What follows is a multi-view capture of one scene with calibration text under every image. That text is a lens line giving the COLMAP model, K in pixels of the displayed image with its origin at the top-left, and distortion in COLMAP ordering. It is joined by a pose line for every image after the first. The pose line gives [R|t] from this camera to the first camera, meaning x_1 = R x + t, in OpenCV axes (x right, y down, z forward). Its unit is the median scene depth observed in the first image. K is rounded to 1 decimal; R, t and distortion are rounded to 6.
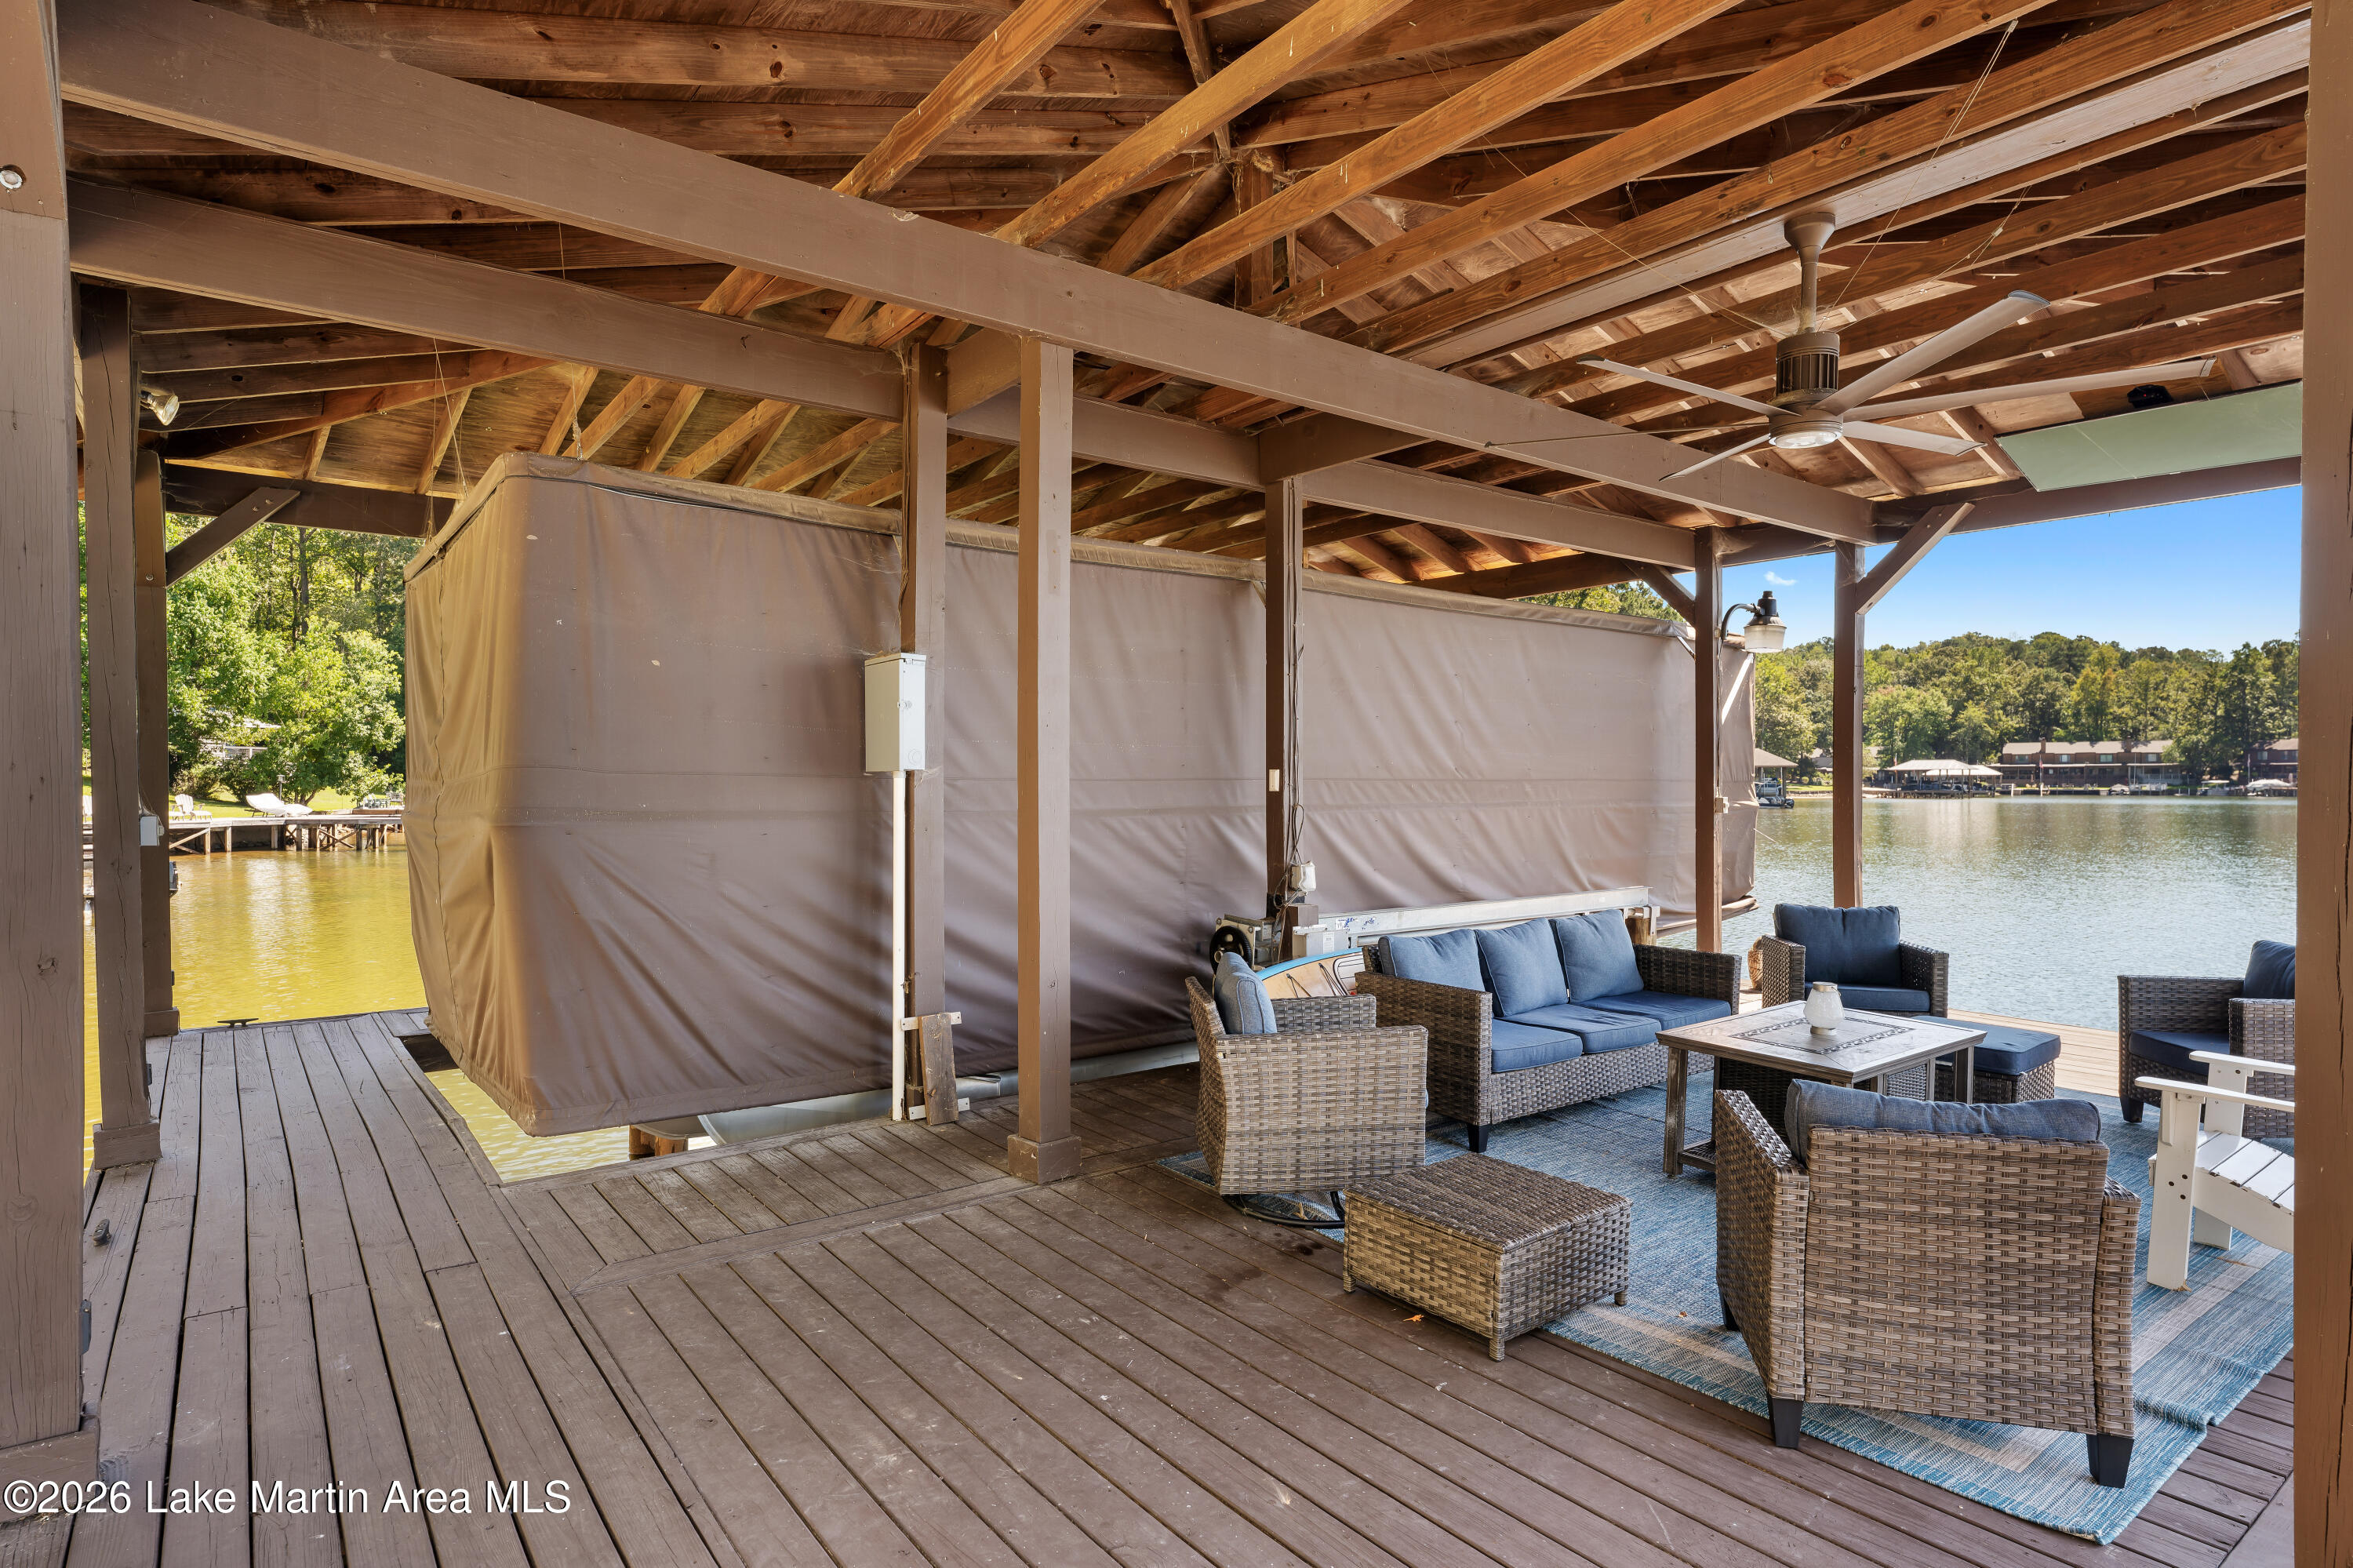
lens RADIAL K [[1253.9, 0, 1177.3], [0, 1253.9, 789.5], [0, 0, 1]] dist [-0.002038, -0.000959]
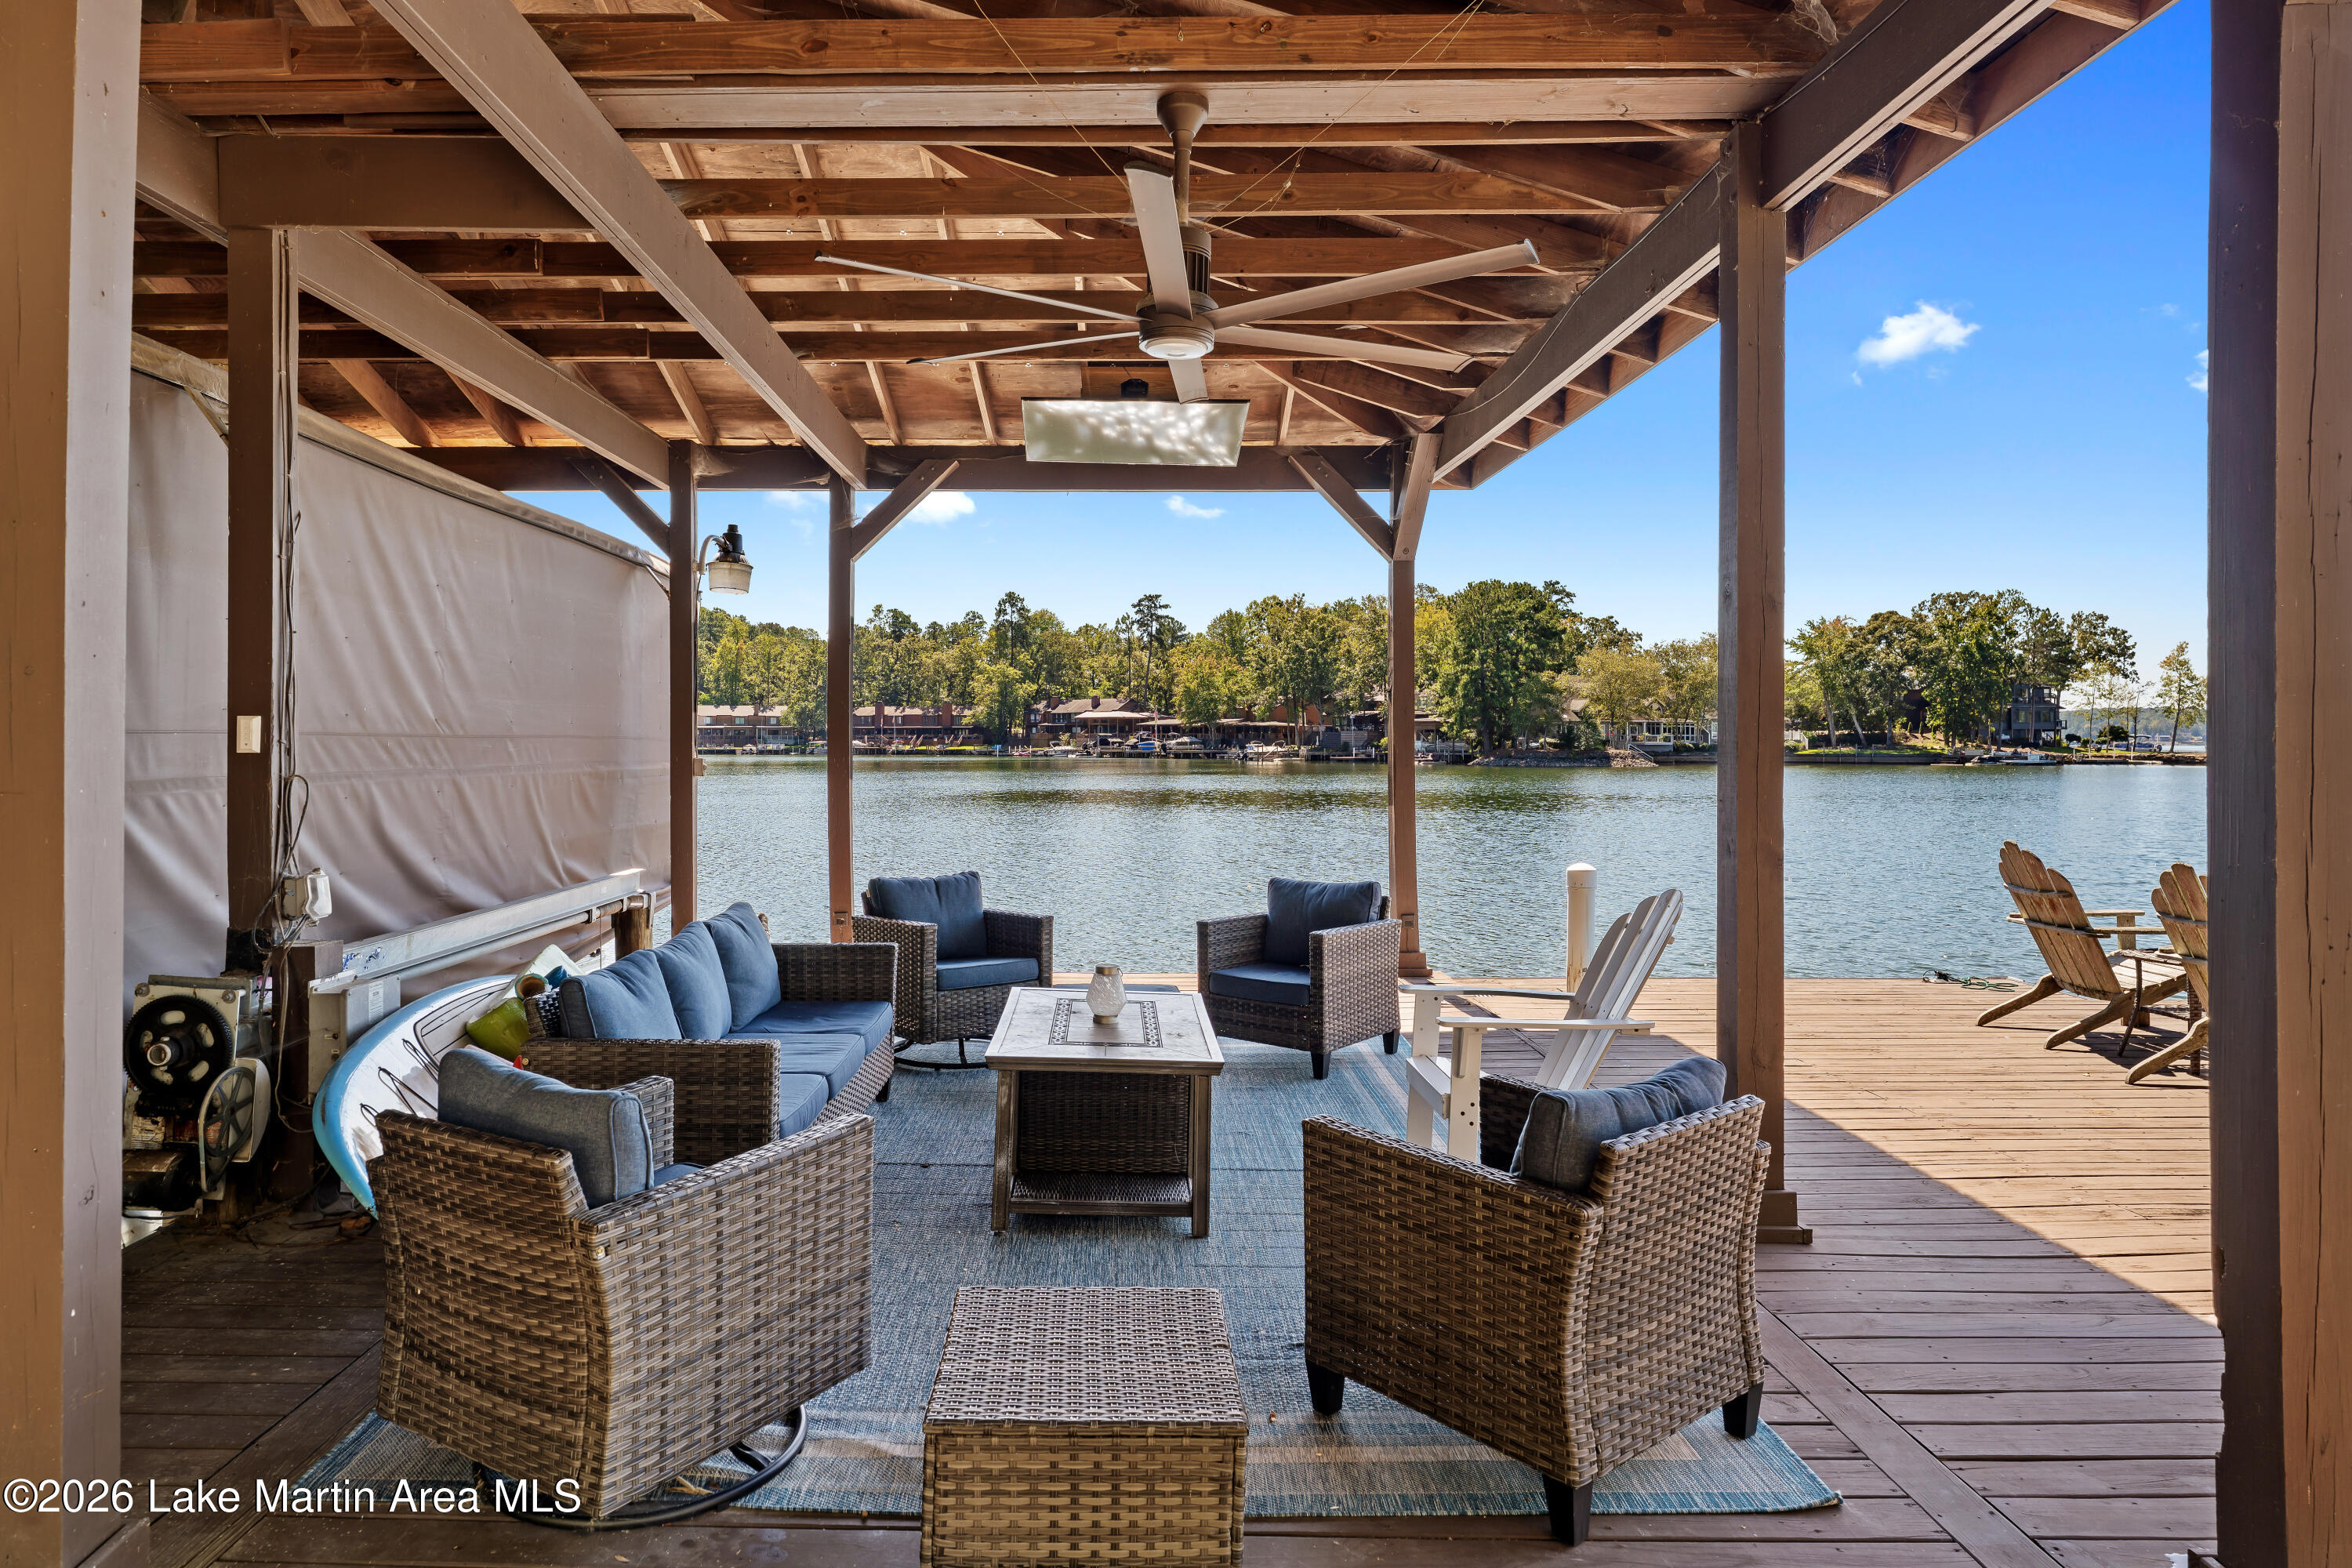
lens RADIAL K [[1355.0, 0, 1122.4], [0, 1355.0, 728.7], [0, 0, 1]] dist [0.001339, -0.000738]
pose [[0.611272, 0.009705, 0.791361, -0.146673], [0.002531, 0.999896, -0.014217, 0.000247], [-0.791416, 0.010693, 0.611184, 0.245467]]
